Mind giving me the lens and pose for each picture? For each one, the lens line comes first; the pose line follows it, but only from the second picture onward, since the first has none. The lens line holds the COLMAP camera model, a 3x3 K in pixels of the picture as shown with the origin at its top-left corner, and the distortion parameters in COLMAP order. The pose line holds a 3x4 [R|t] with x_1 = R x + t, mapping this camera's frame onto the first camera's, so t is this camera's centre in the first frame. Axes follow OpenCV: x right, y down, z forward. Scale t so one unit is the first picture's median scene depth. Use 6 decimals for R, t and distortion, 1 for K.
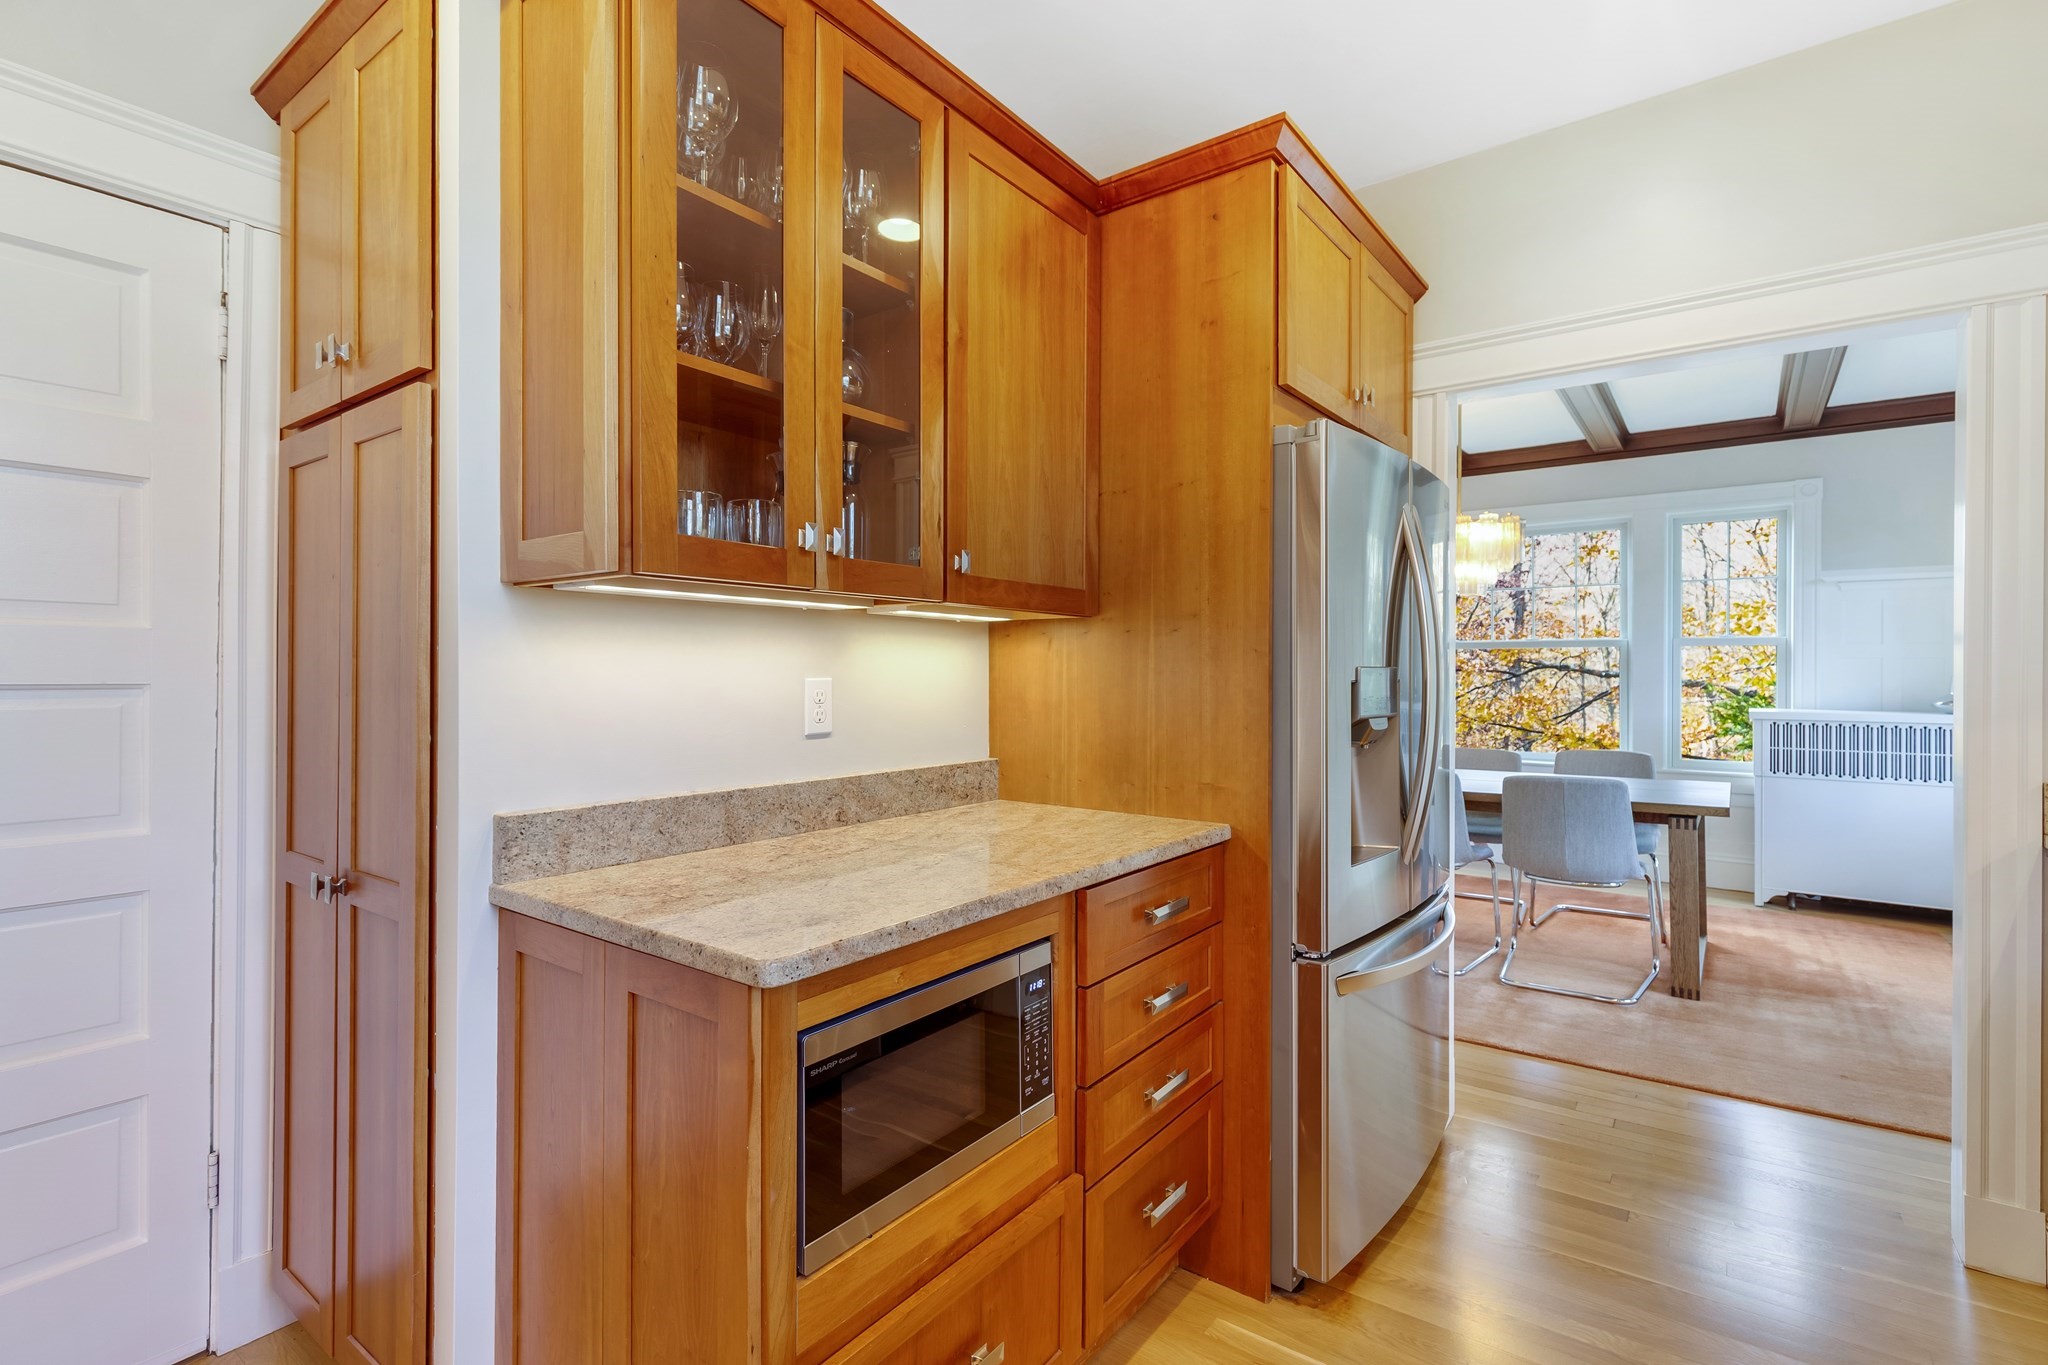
lens RADIAL K [[950.5, 0, 1030.4], [0, 950.5, 671.9], [0, 0, 1]] dist [0.003074, 0.001065]
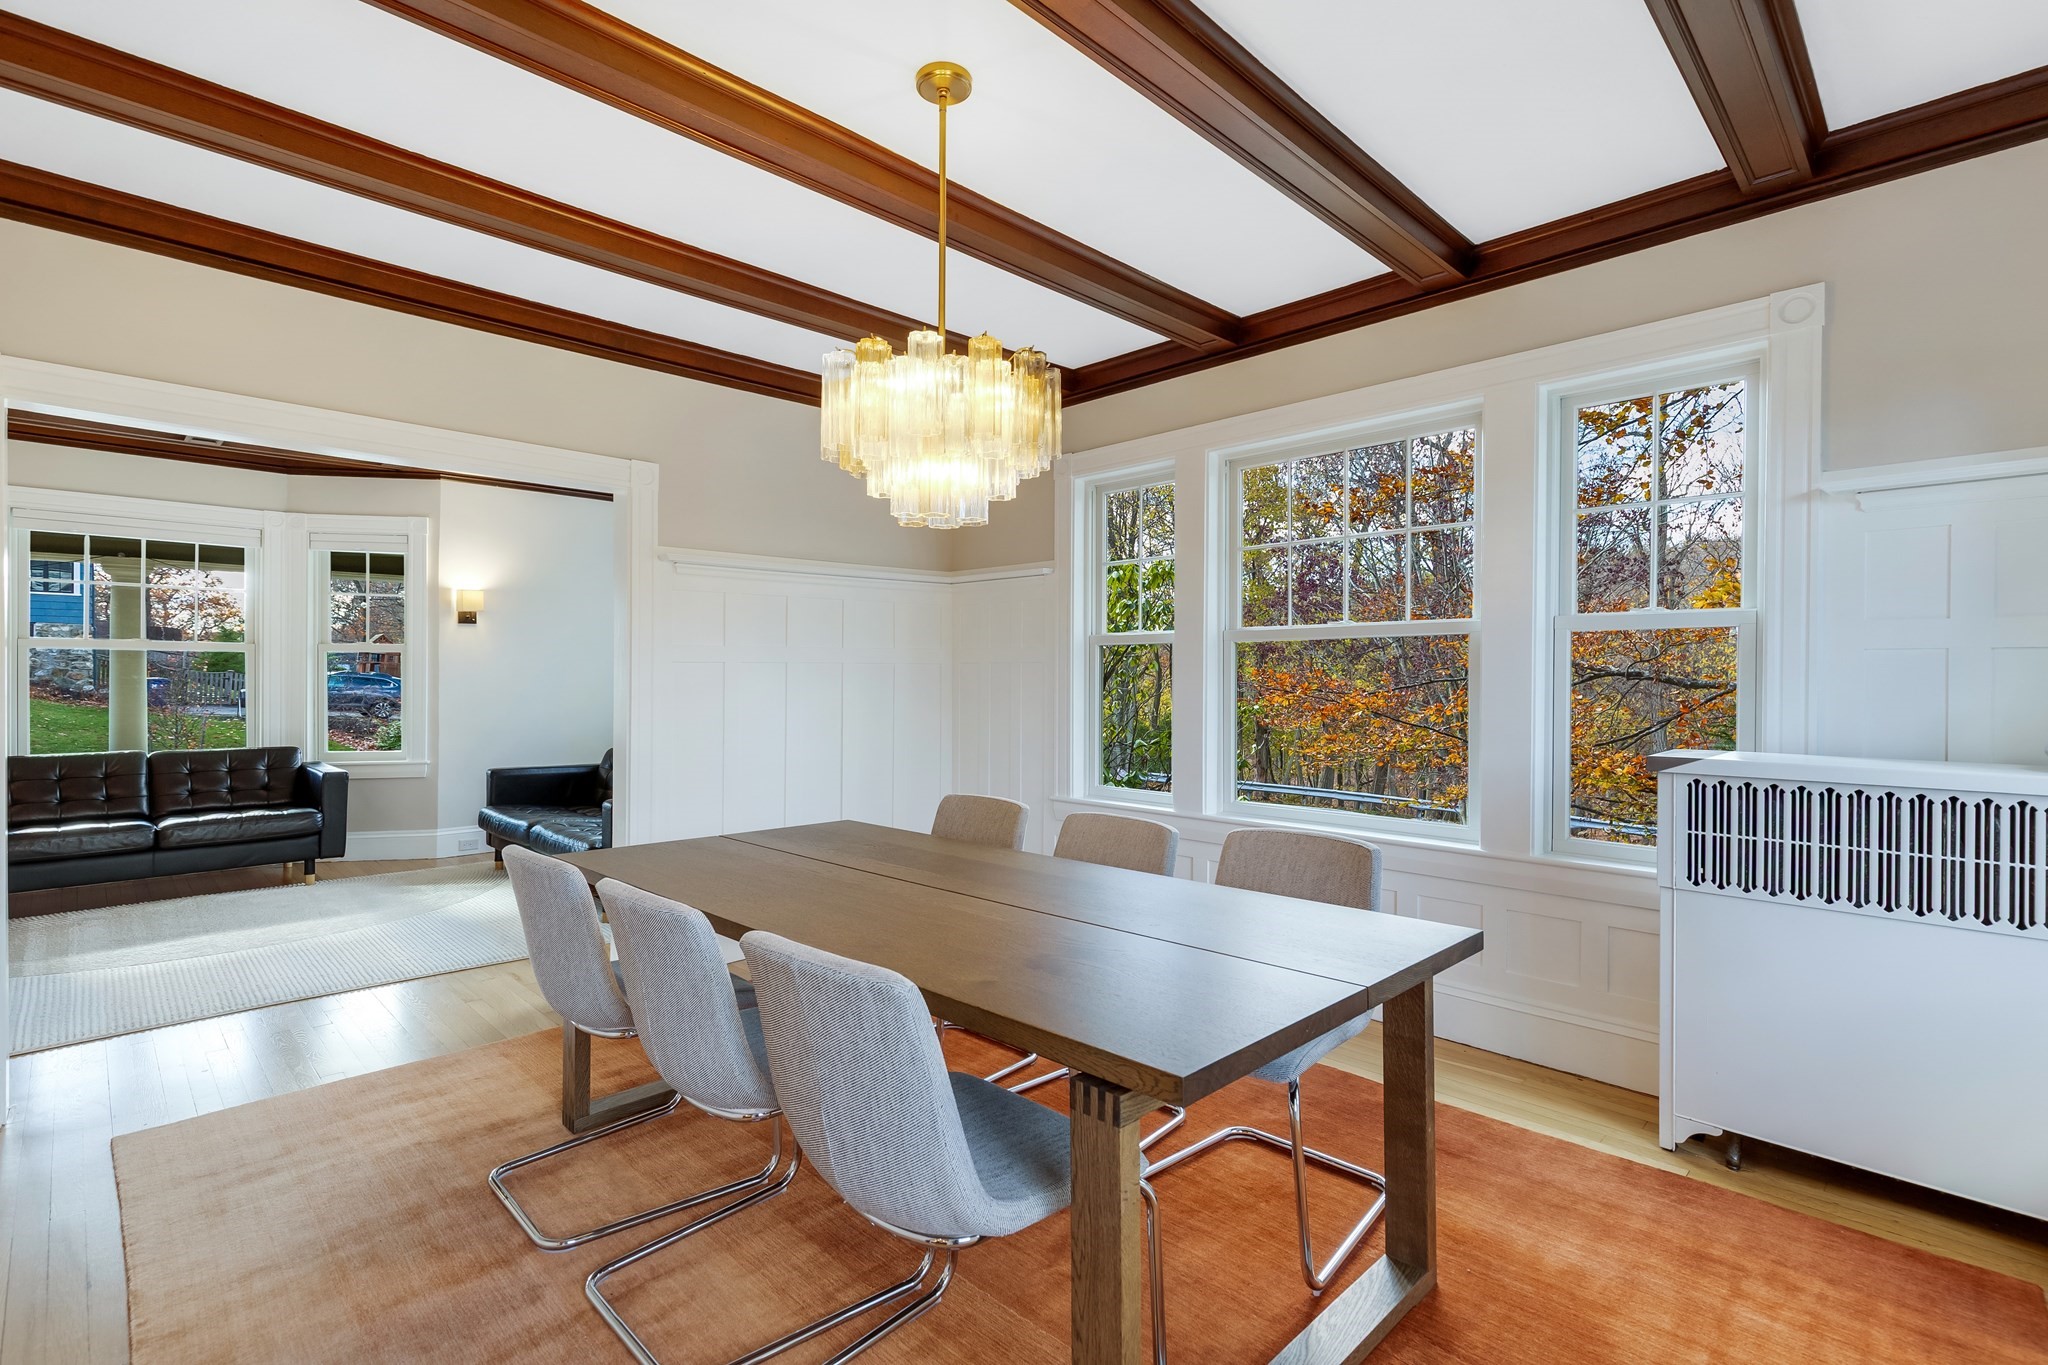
lens RADIAL K [[950.5, 0, 1039.1], [0, 950.5, 677.5], [0, 0, 1]] dist [0.003074, 0.001065]
pose [[0.991077, 0.008543, -0.133015, 1.223269], [-0.008562, 0.999963, 0.000432, 0.008465], [0.133013, 0.000711, 0.991114, 1.127627]]
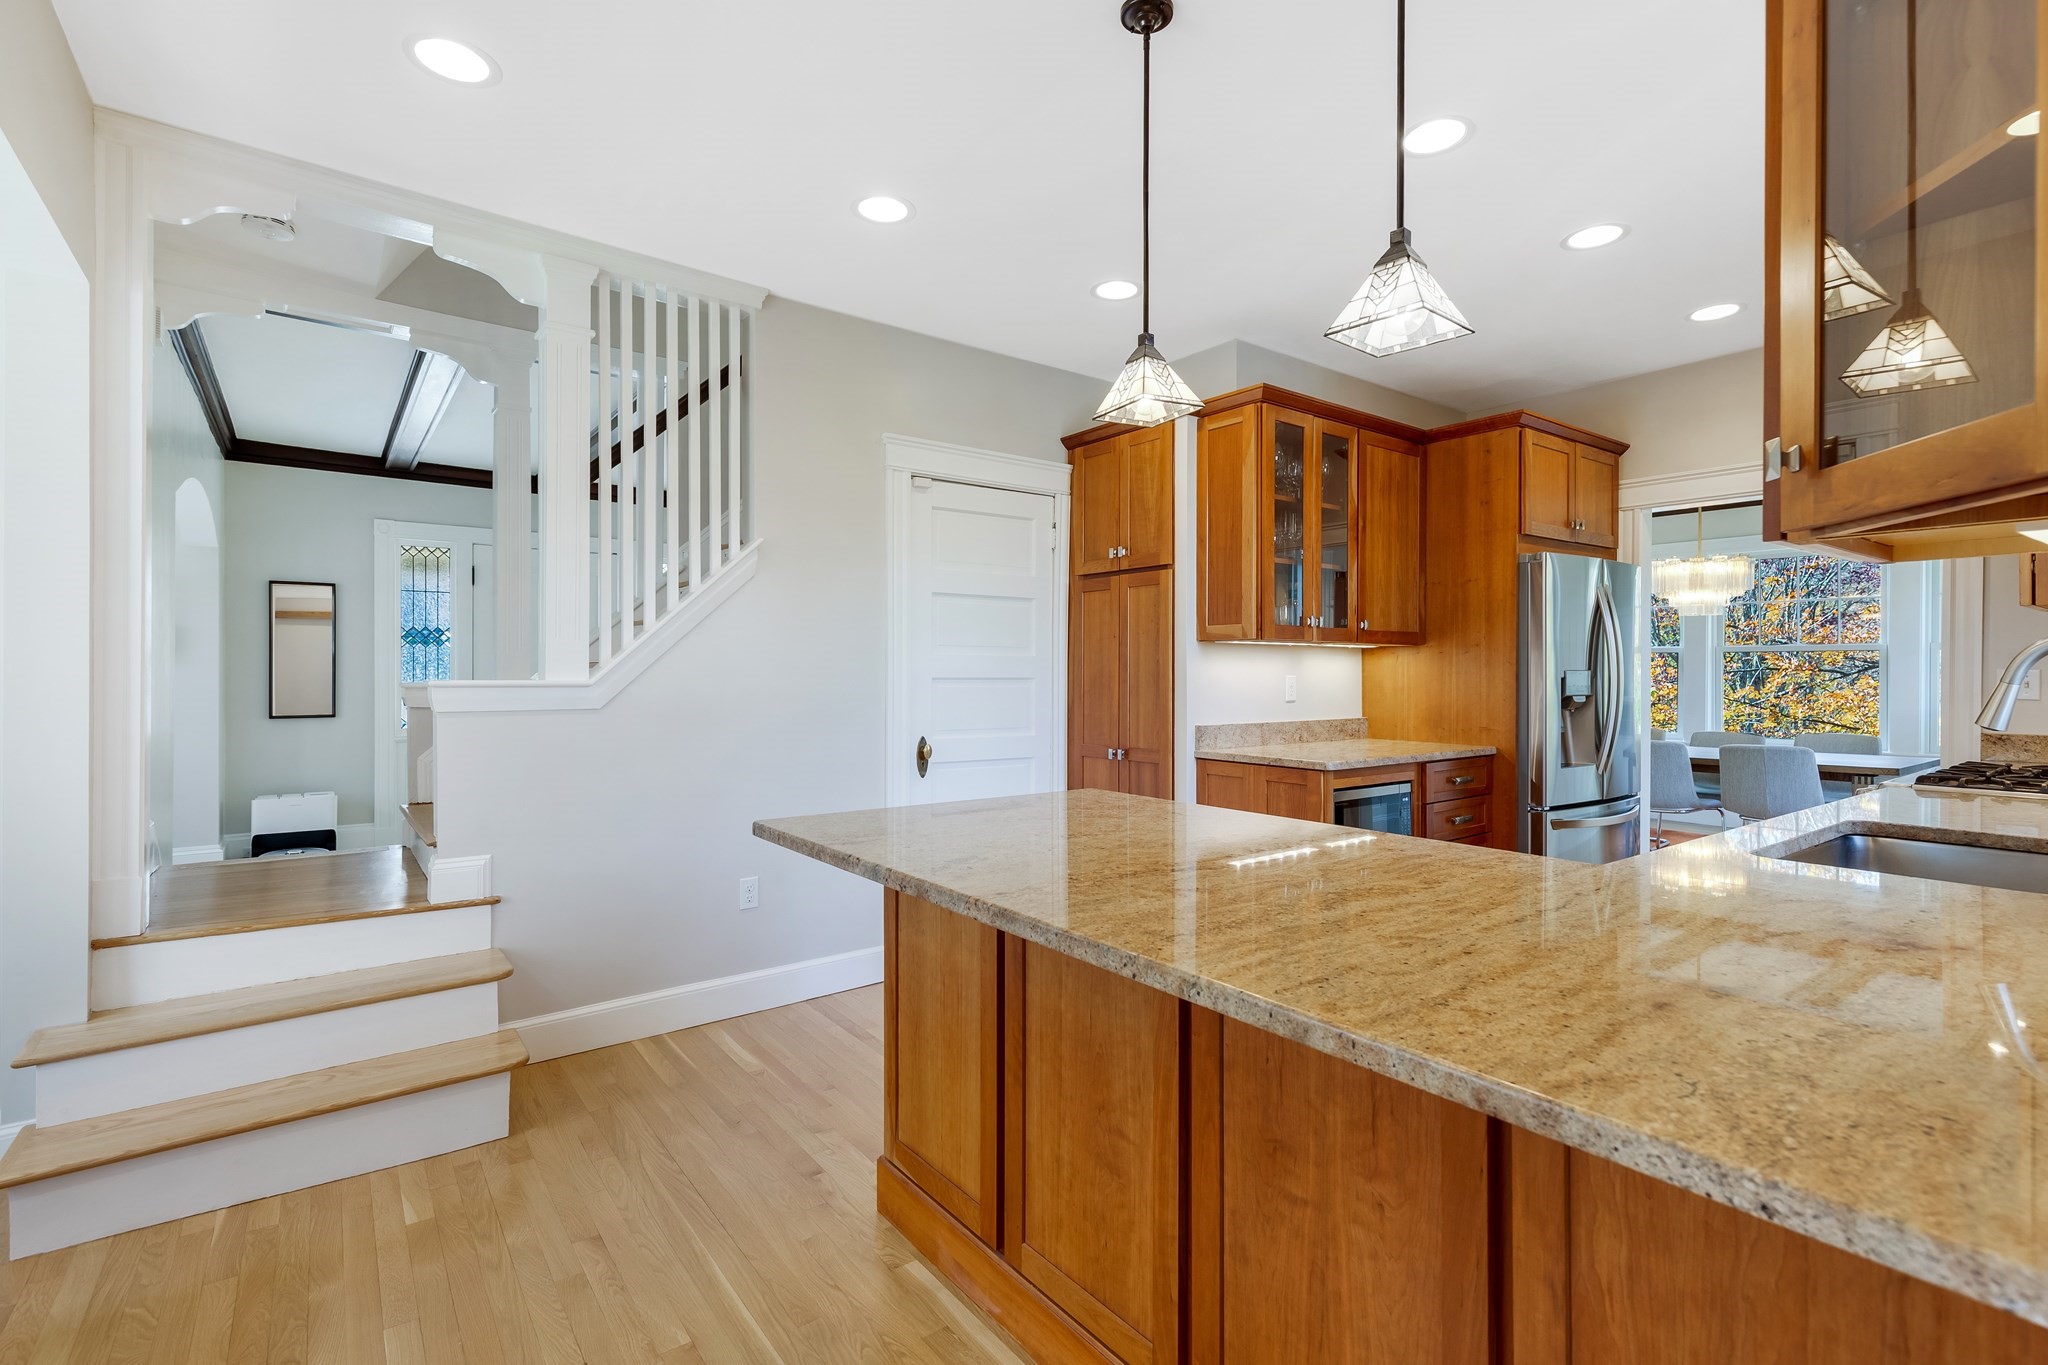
lens RADIAL K [[950.5, 0, 1023.5], [0, 950.5, 676.1], [0, 0, 1]] dist [0.003074, 0.001065]
pose [[0.958723, 0.000046, -0.284343, -0.175743], [0.000674, 0.999997, 0.002435, 0.001559], [0.284342, -0.002526, 0.958719, -1.205833]]
